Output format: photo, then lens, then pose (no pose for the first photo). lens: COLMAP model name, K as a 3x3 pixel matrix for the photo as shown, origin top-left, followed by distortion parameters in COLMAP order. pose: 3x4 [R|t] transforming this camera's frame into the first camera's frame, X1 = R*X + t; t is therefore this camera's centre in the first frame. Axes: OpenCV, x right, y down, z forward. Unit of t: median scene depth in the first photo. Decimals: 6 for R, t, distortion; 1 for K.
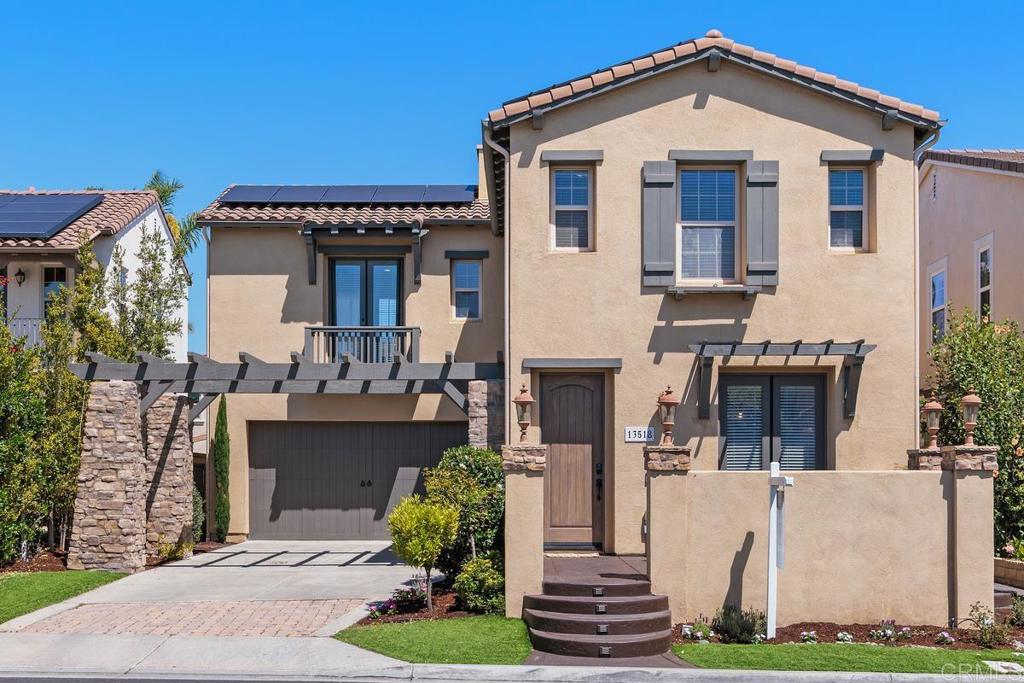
lens RADIAL K [[1360.9, 0, 512.0], [0, 1360.9, 341.5], [0, 0, 1]] dist [-0.005714, -0.006390]
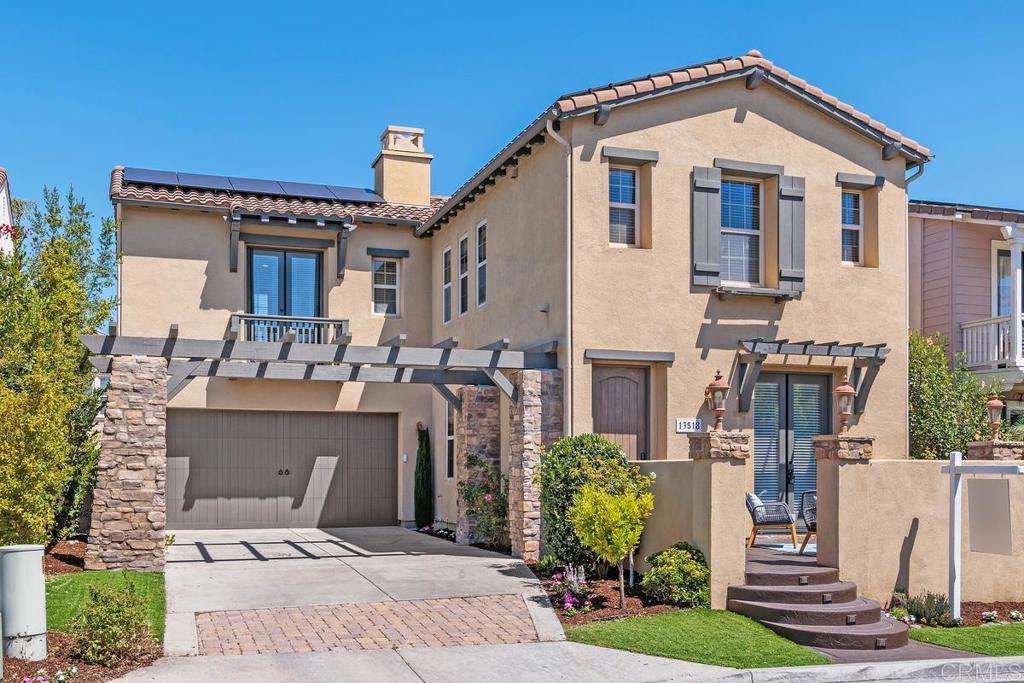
lens RADIAL K [[1089.8, 0, 512.8], [0, 1089.8, 382.0], [0, 0, 1]] dist [-0.005418, -0.000508]
pose [[0.936260, 0.030265, 0.350001, -0.323799], [-0.037363, 0.999210, 0.013542, 0.027931], [-0.349315, -0.025756, 0.936651, 0.256839]]
